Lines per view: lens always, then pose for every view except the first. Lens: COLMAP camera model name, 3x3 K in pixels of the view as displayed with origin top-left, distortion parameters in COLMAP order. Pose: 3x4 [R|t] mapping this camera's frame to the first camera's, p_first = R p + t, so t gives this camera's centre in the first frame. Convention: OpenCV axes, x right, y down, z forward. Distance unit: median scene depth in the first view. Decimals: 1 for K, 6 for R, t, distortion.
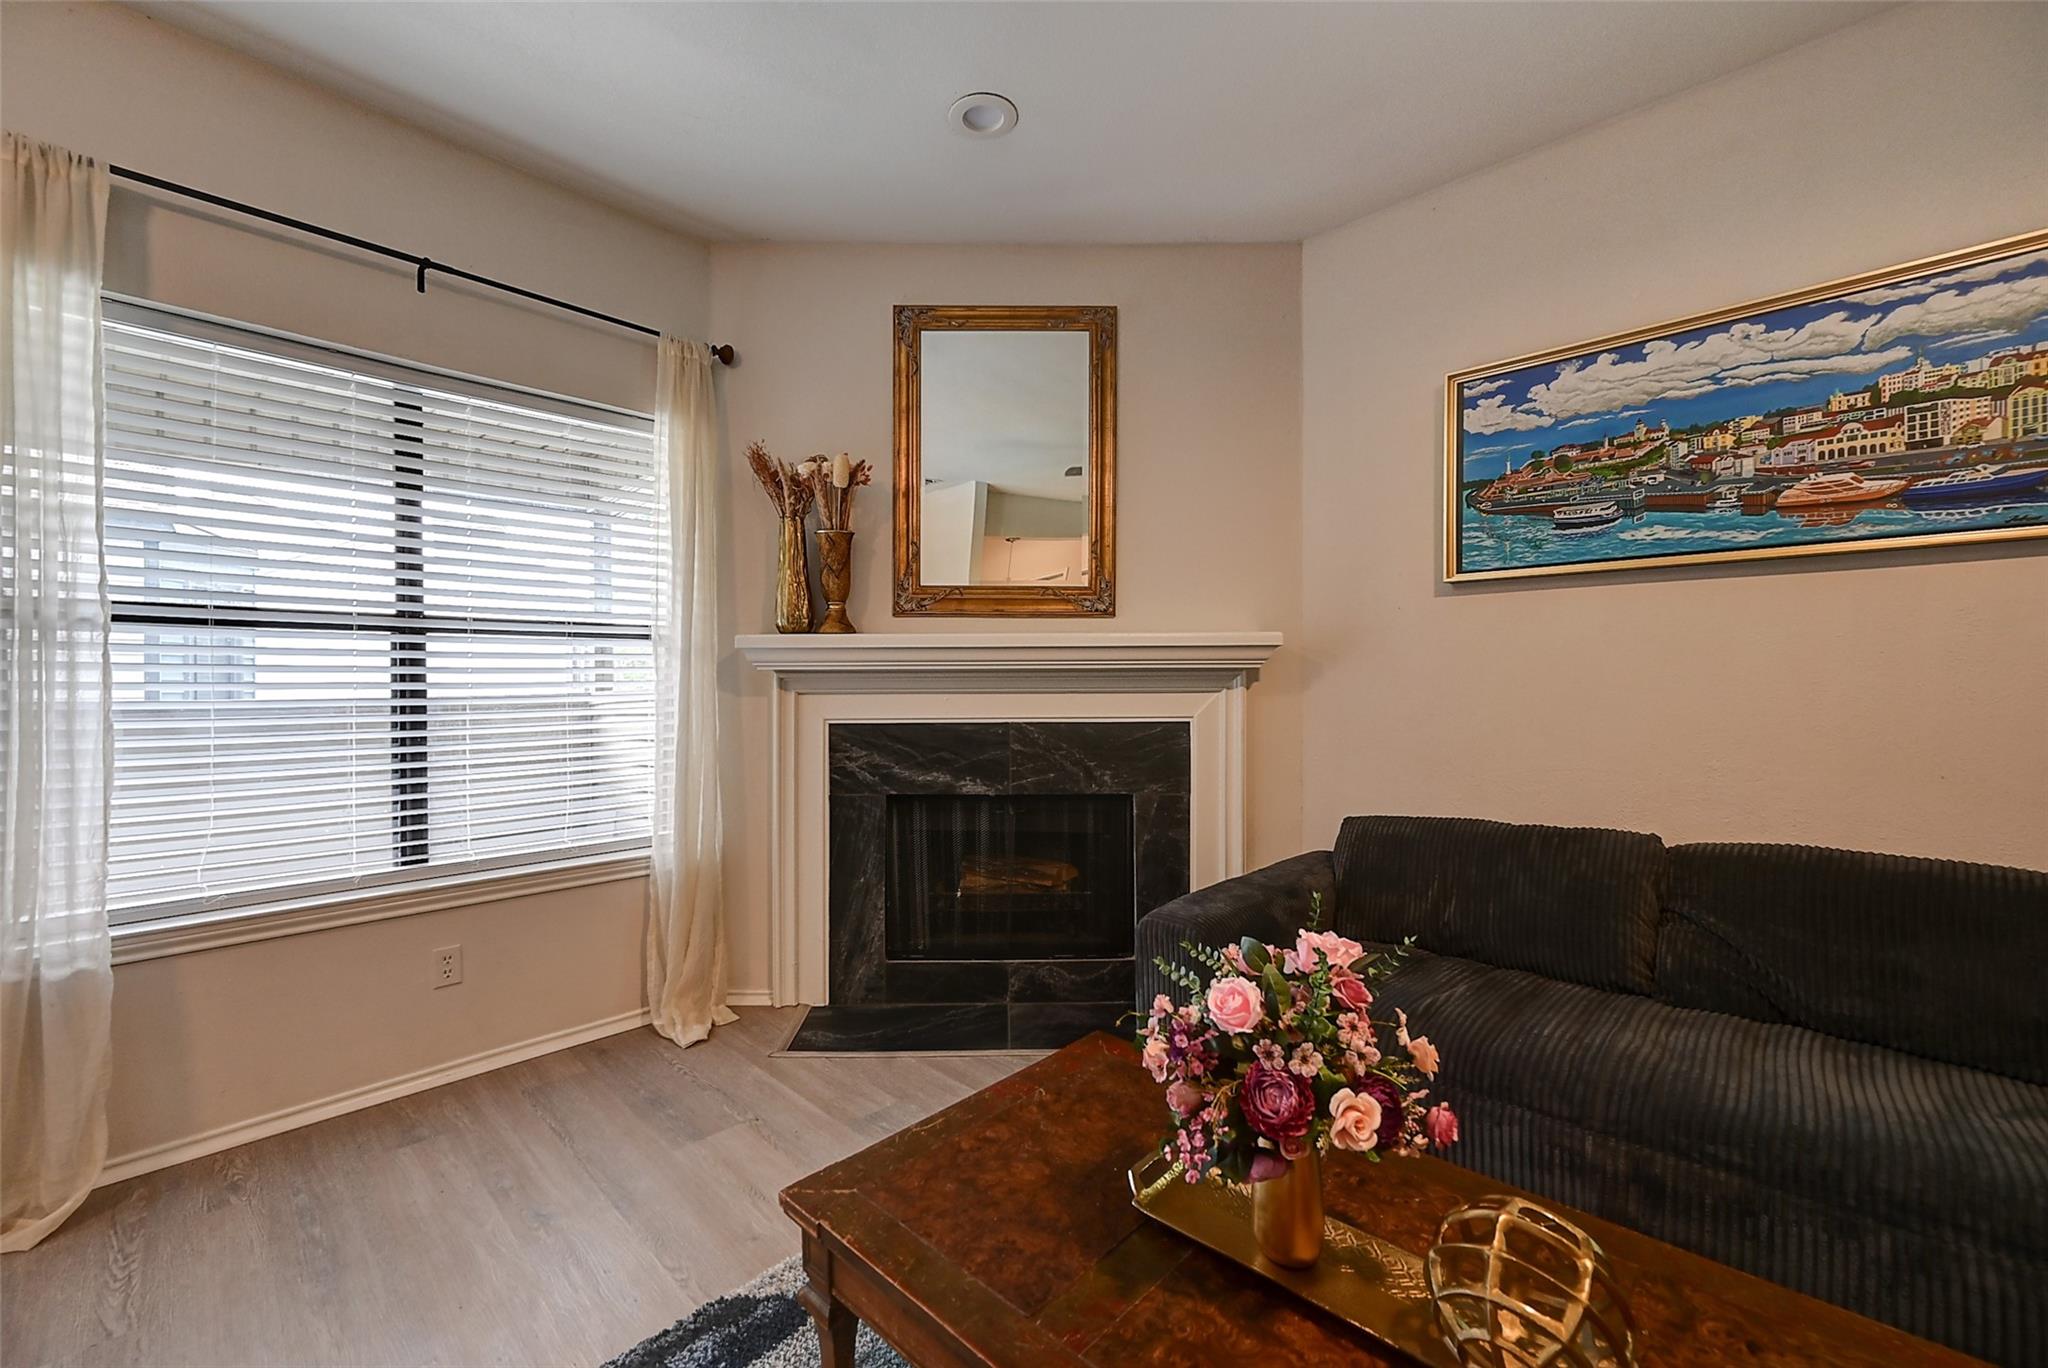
lens RADIAL K [[852.5, 0, 1009.0], [0, 852.5, 688.7], [0, 0, 1]] dist [0.005050, -0.000123]
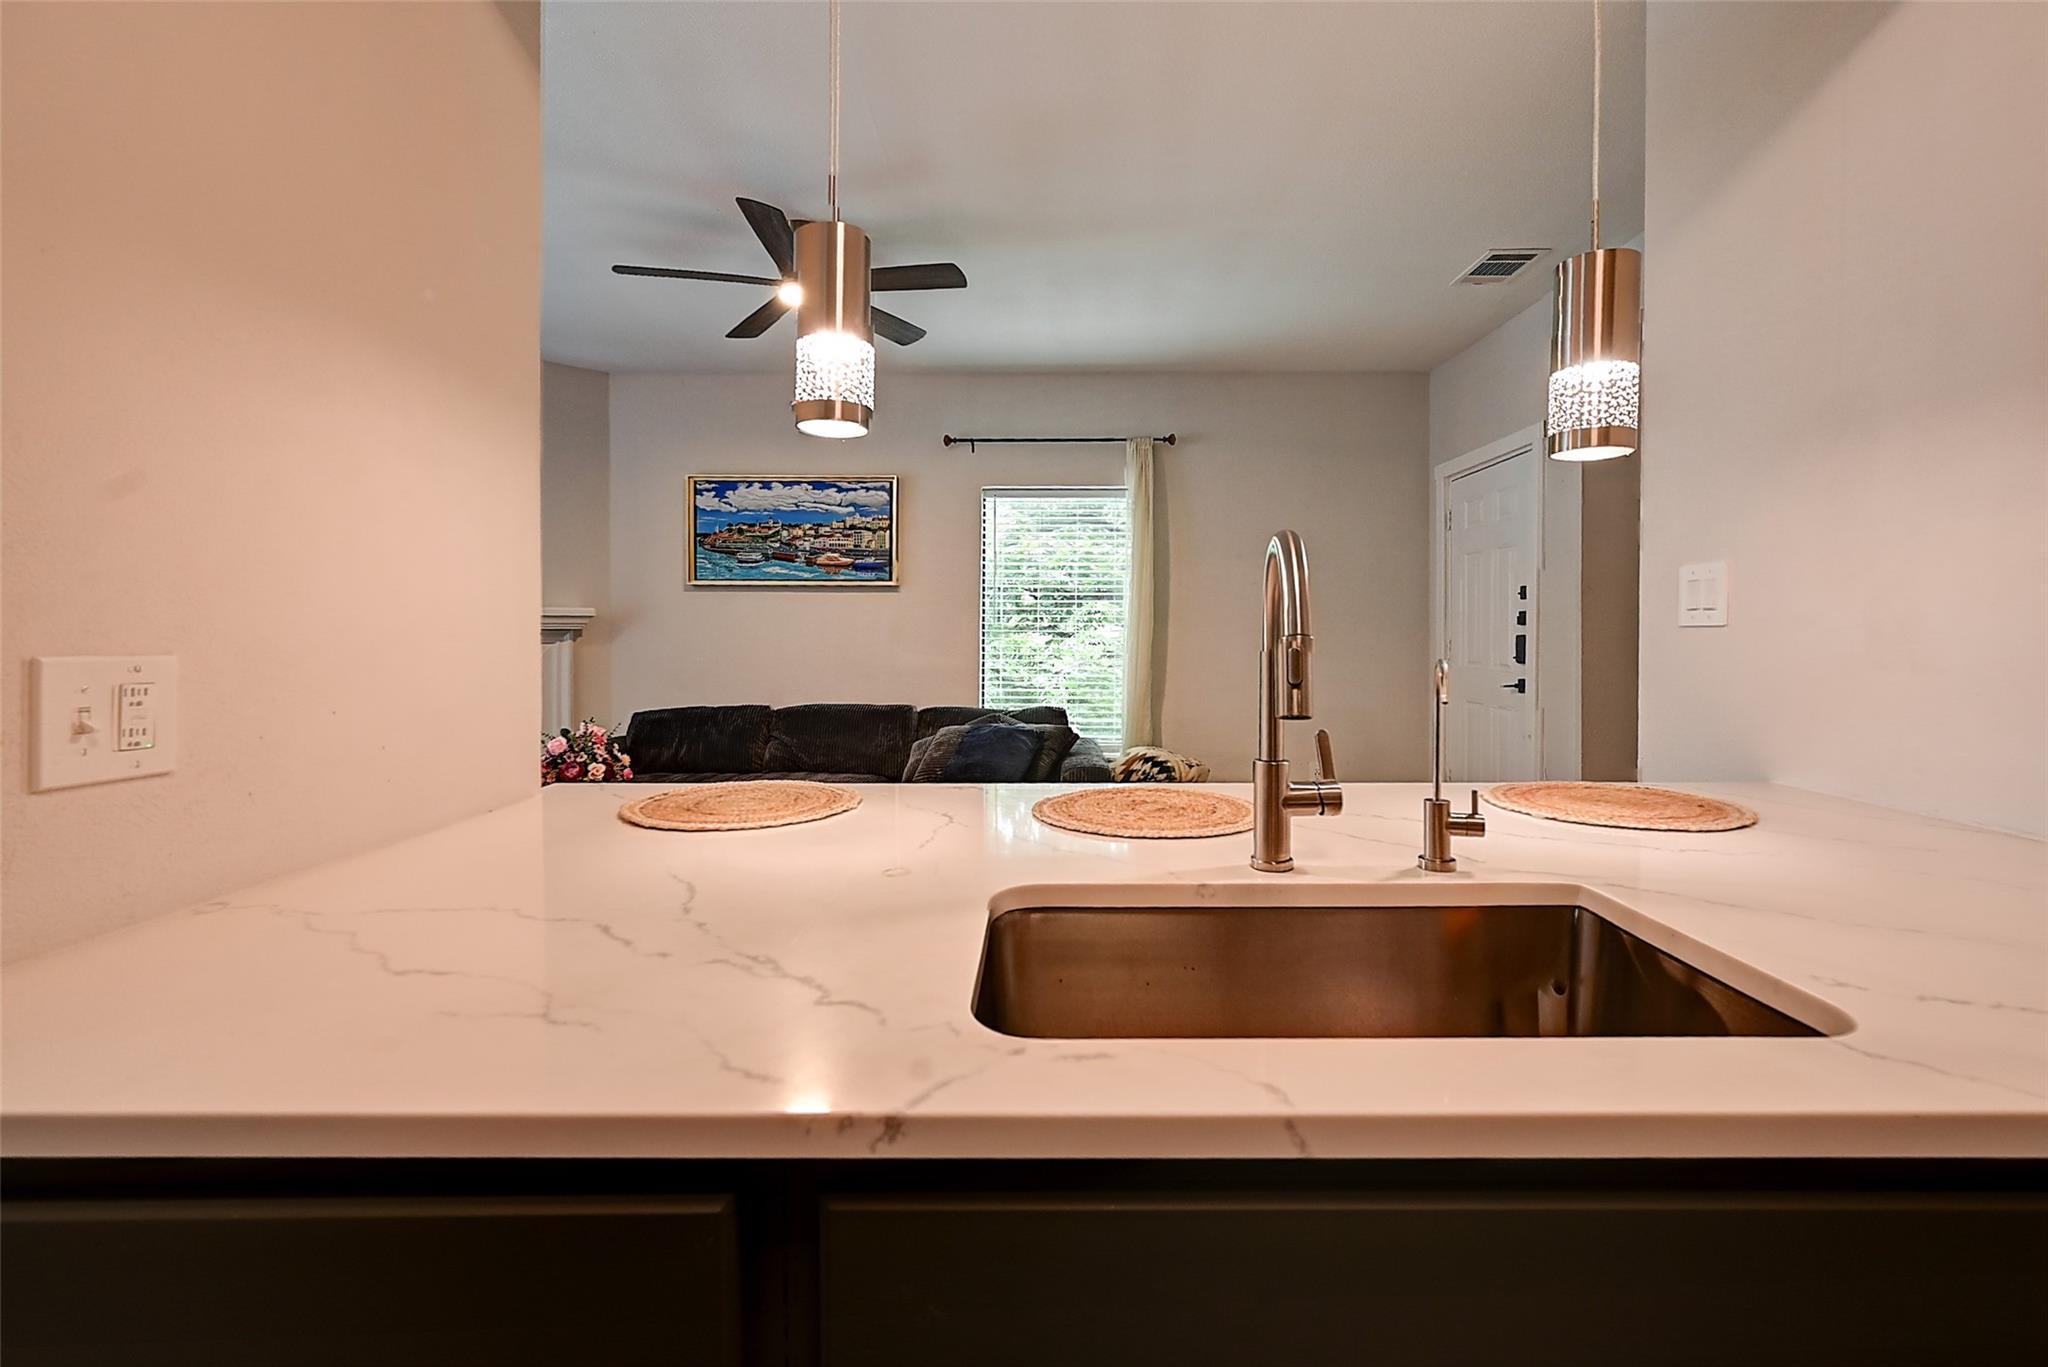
lens RADIAL K [[852.5, 0, 1049.6], [0, 852.5, 640.9], [0, 0, 1]] dist [0.005050, -0.000123]
pose [[0.723500, -0.007169, 0.690287, -0.229886], [0.003404, 0.999971, 0.006818, -0.010553], [-0.690316, -0.002583, 0.723504, -0.980157]]
